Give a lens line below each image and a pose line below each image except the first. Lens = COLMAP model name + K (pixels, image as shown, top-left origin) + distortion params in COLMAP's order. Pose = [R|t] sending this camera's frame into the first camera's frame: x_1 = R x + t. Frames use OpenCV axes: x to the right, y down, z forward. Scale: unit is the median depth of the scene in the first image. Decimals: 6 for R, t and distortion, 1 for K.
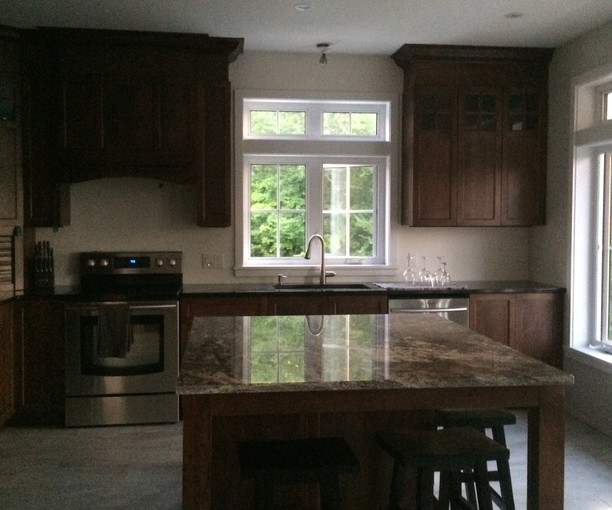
lens RADIAL K [[711.3, 0, 306.2], [0, 711.3, 252.2], [0, 0, 1]] dist [-0.012051, 0.000000]
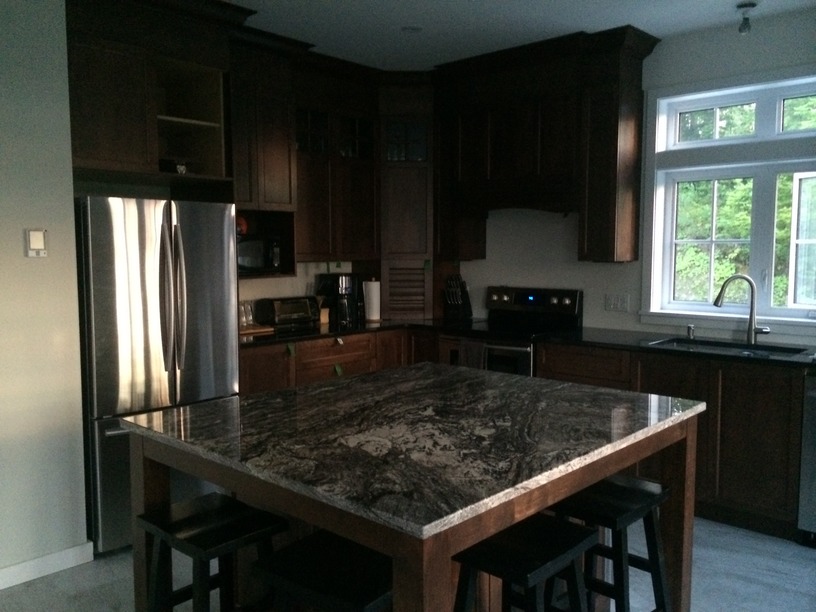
lens RADIAL K [[706.8, 0, 407.8], [0, 706.8, 311.4], [0, 0, 1]] dist [0.035244, -0.030267]
pose [[0.631032, 0.064504, -0.773070, 0.371777], [-0.032265, 0.997857, 0.056923, -0.017069], [0.775086, -0.010977, 0.631761, 0.283407]]
